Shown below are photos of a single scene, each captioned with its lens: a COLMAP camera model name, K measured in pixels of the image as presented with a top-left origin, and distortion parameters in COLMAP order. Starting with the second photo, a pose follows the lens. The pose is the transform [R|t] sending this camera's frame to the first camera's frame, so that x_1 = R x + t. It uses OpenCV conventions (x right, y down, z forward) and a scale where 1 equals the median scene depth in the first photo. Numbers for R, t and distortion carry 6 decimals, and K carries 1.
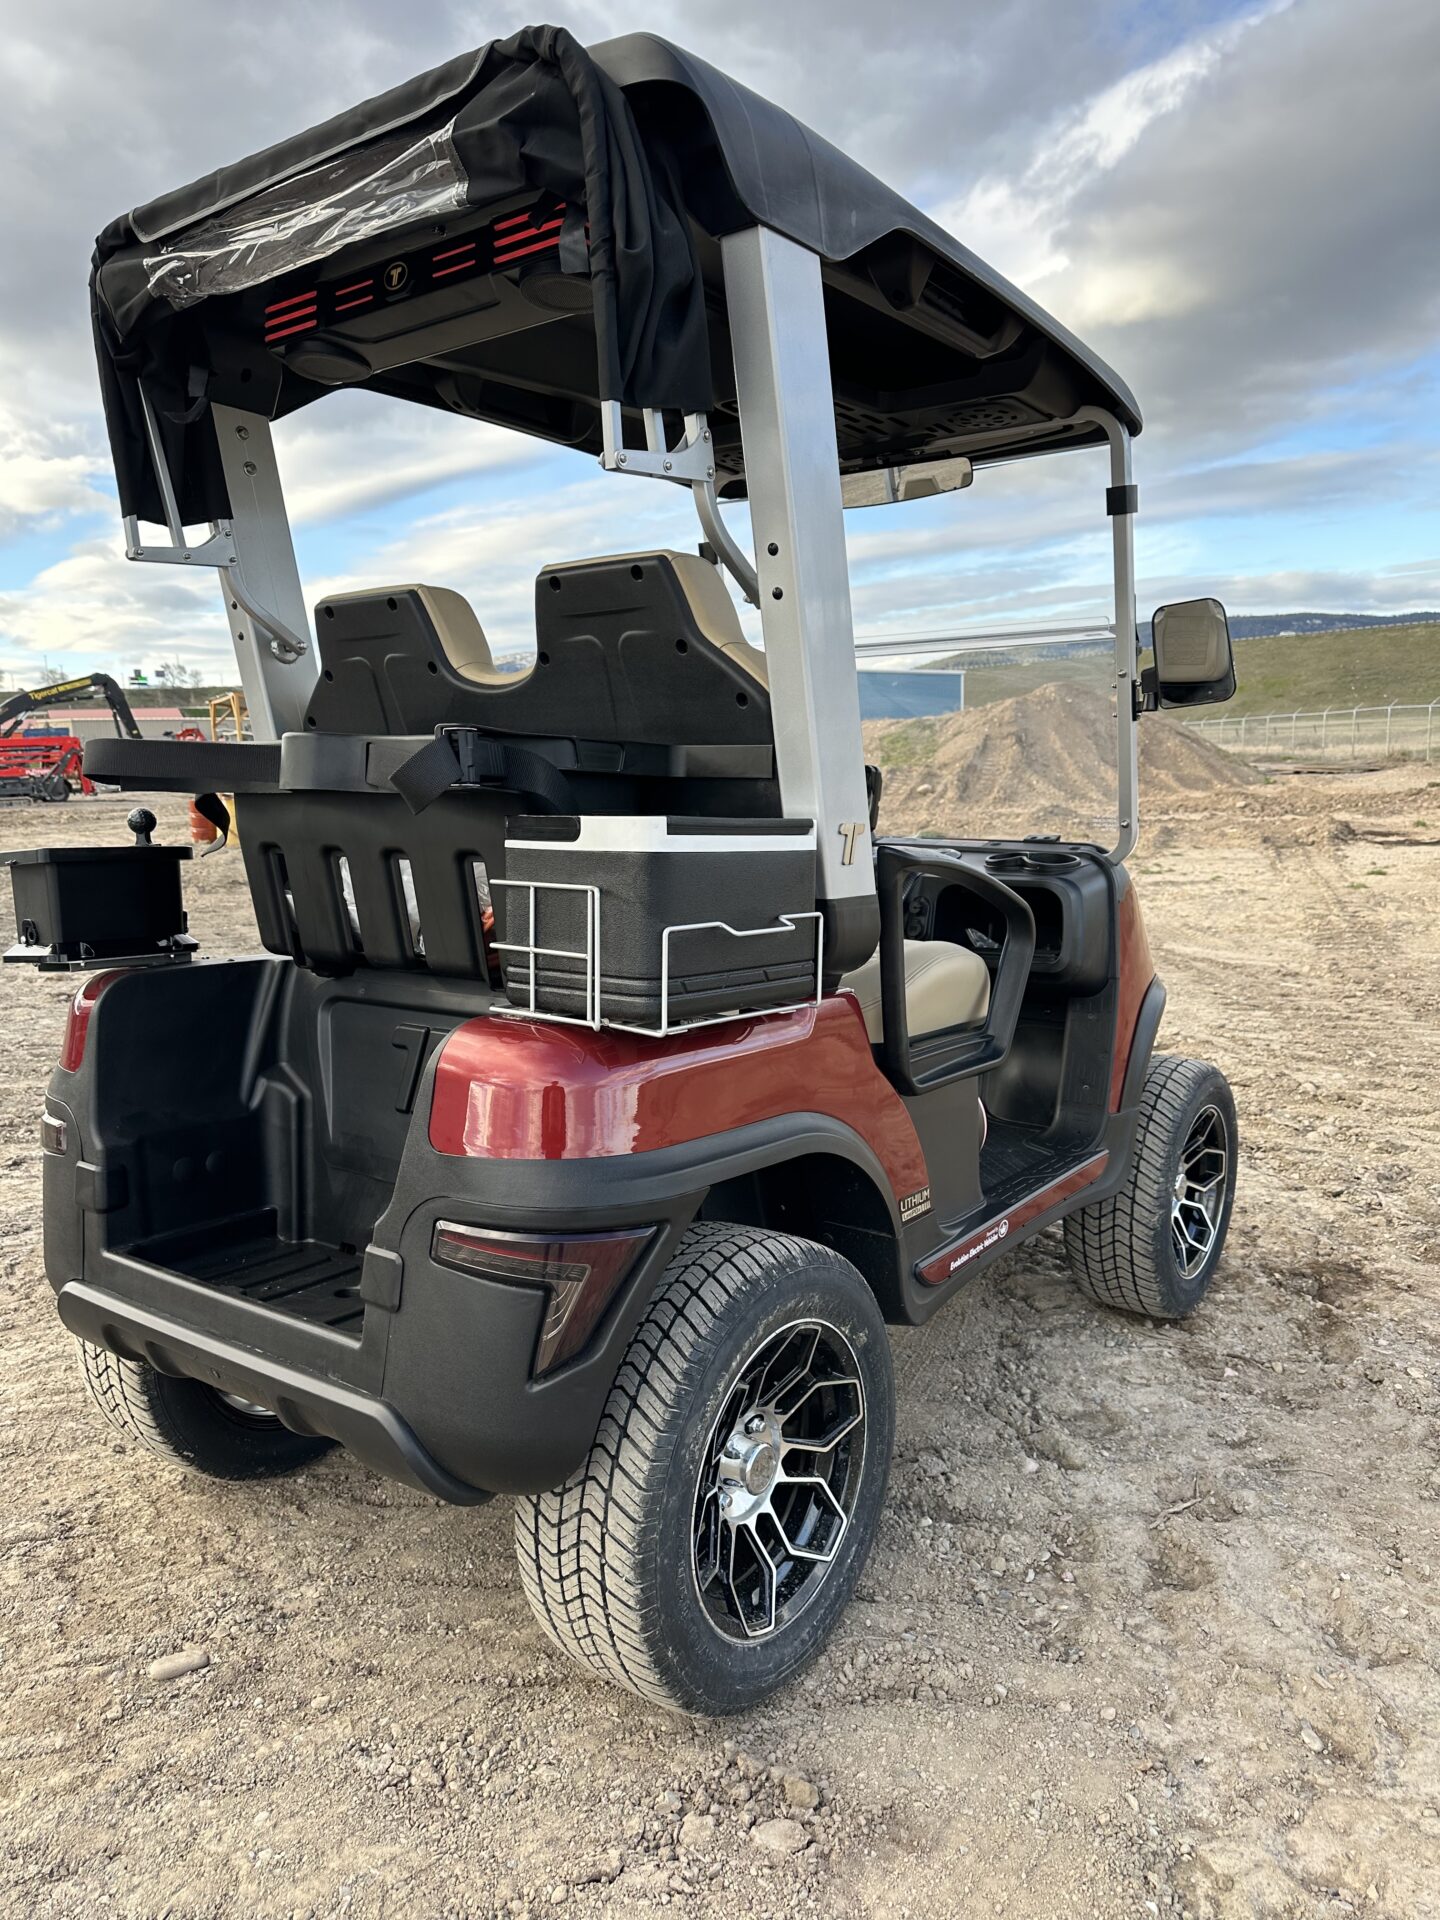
lens RADIAL K [[1348.5, 0, 720.2], [0, 1348.5, 945.1], [0, 0, 1]] dist [0.028412, -0.050706]
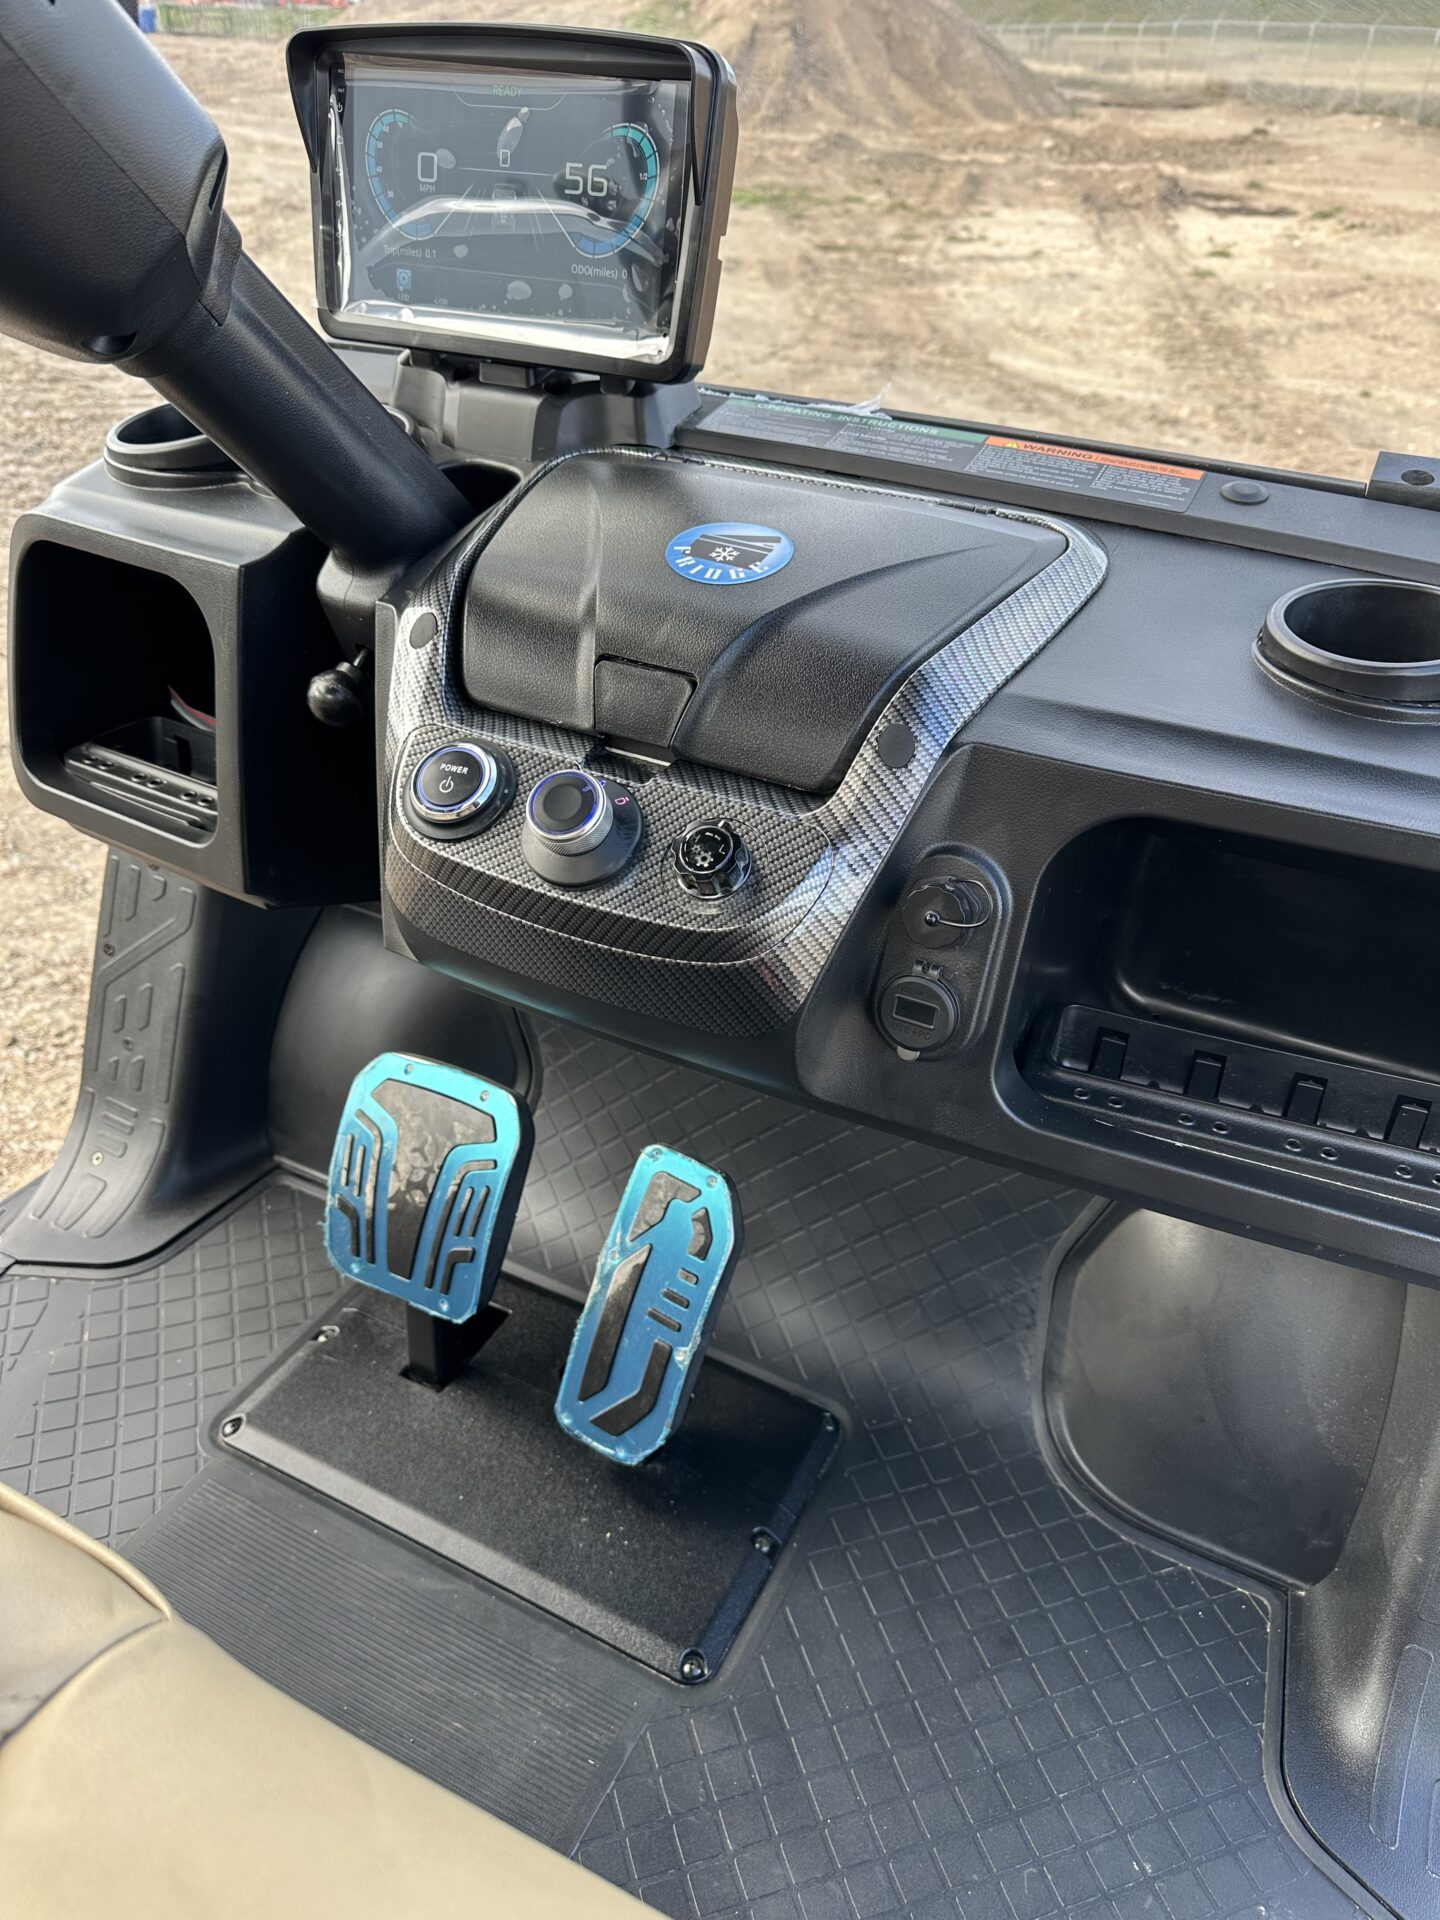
lens RADIAL K [[1348.5, 0, 706.0], [0, 1348.5, 969.8], [0, 0, 1]] dist [0.028412, -0.050706]
pose [[0.983715, -0.049595, 0.172756, 0.005832], [-0.032557, 0.896105, 0.442646, -0.010803], [-0.176761, -0.441062, 0.879898, 0.083600]]
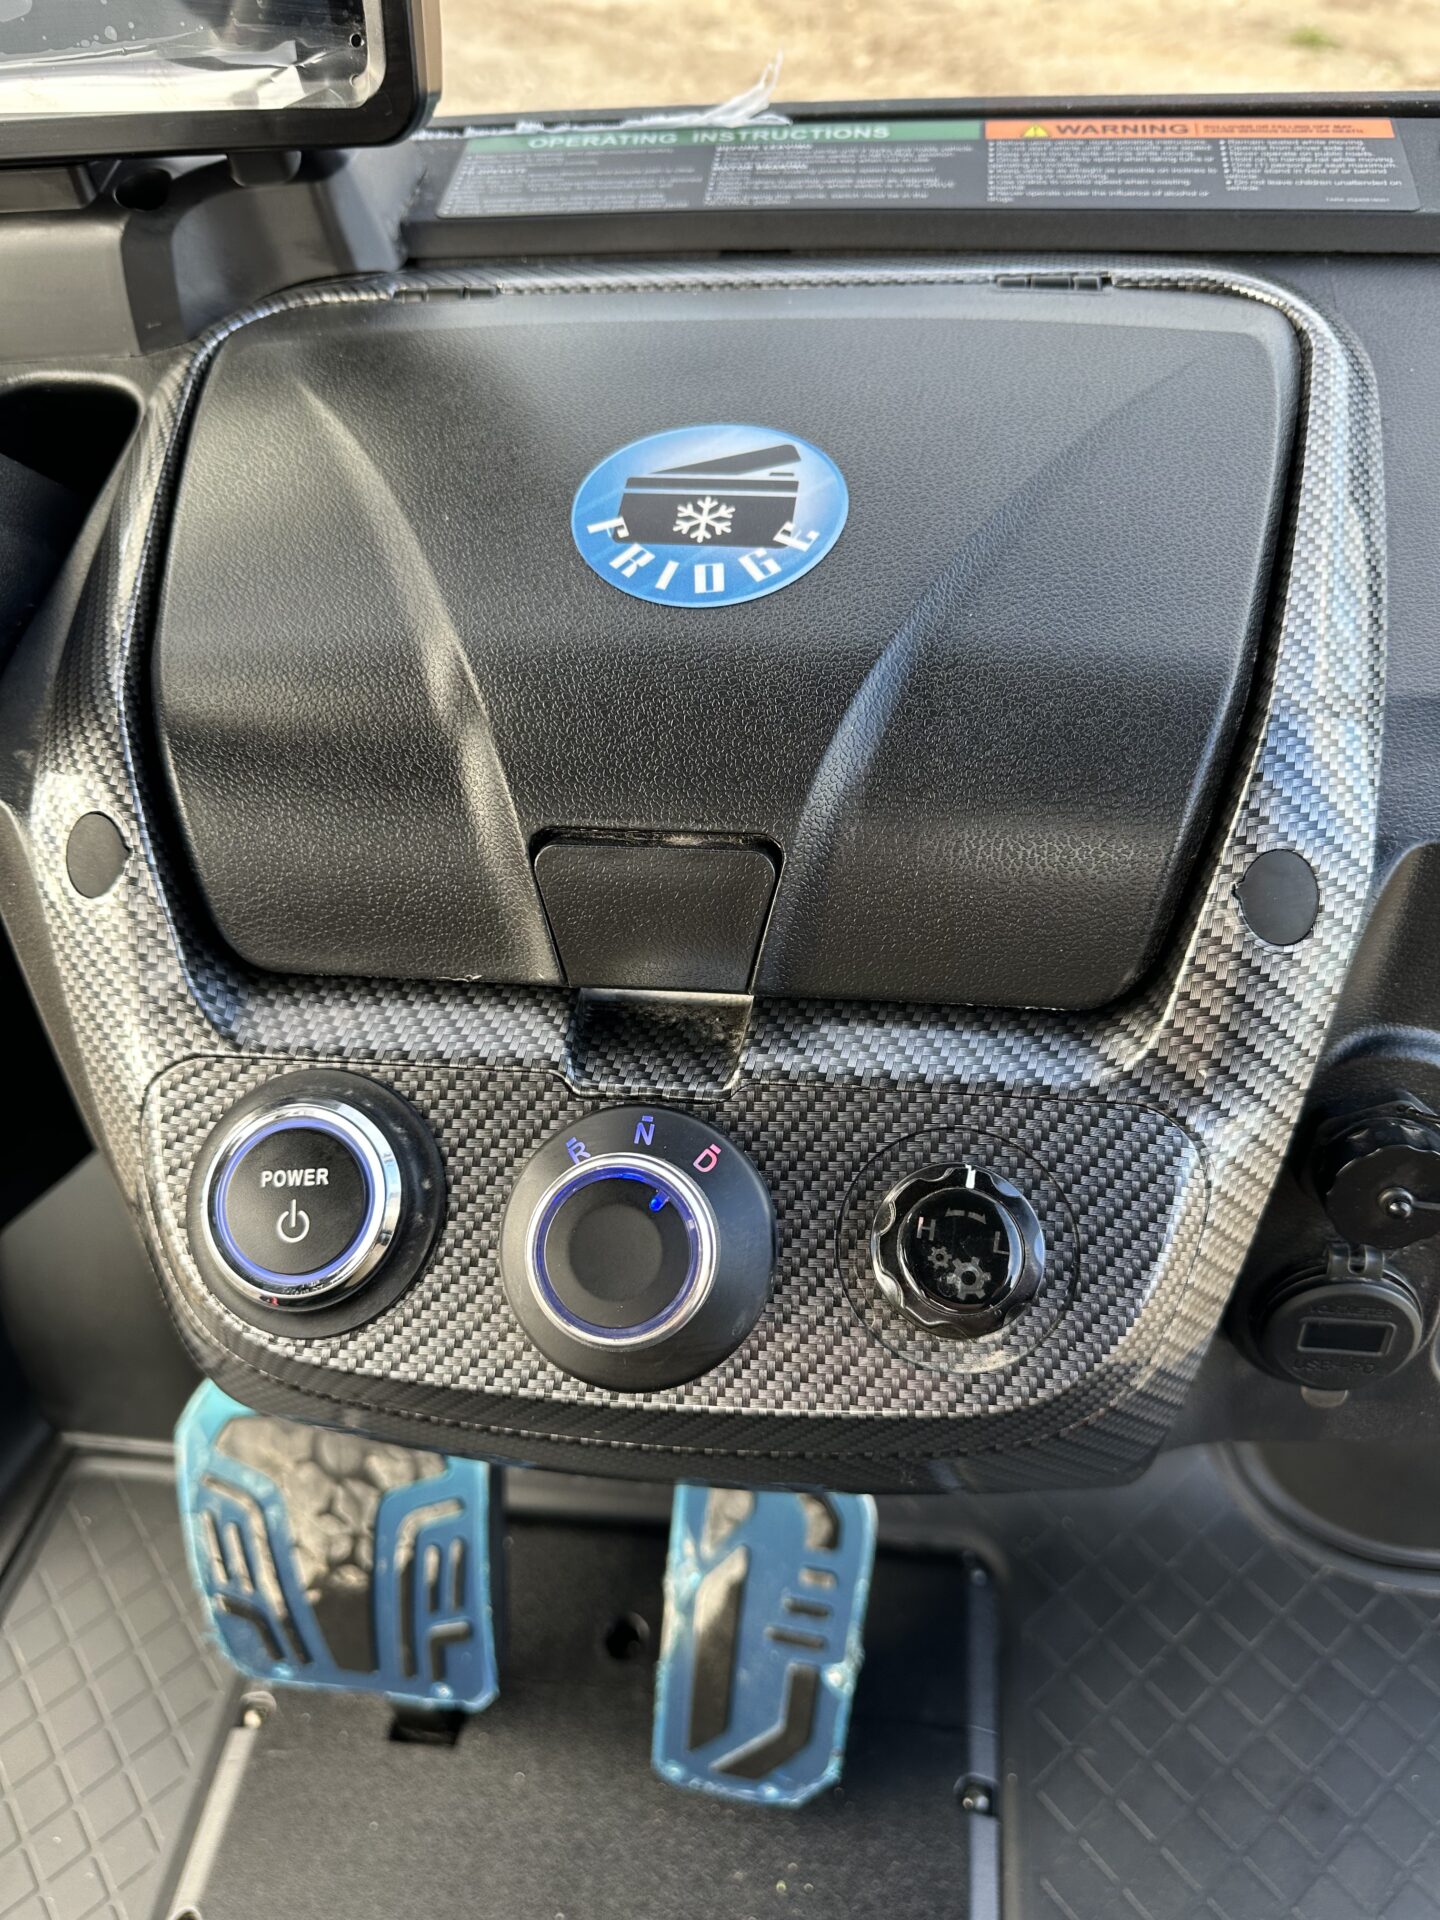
lens RADIAL K [[1348.5, 0, 688.0], [0, 1348.5, 935.0], [0, 0, 1]] dist [0.028412, -0.050706]
pose [[0.866503, -0.374277, 0.330287, 0.002975], [0.113053, 0.791621, 0.600462, -0.010246], [-0.486201, -0.482963, 0.728255, 0.298924]]
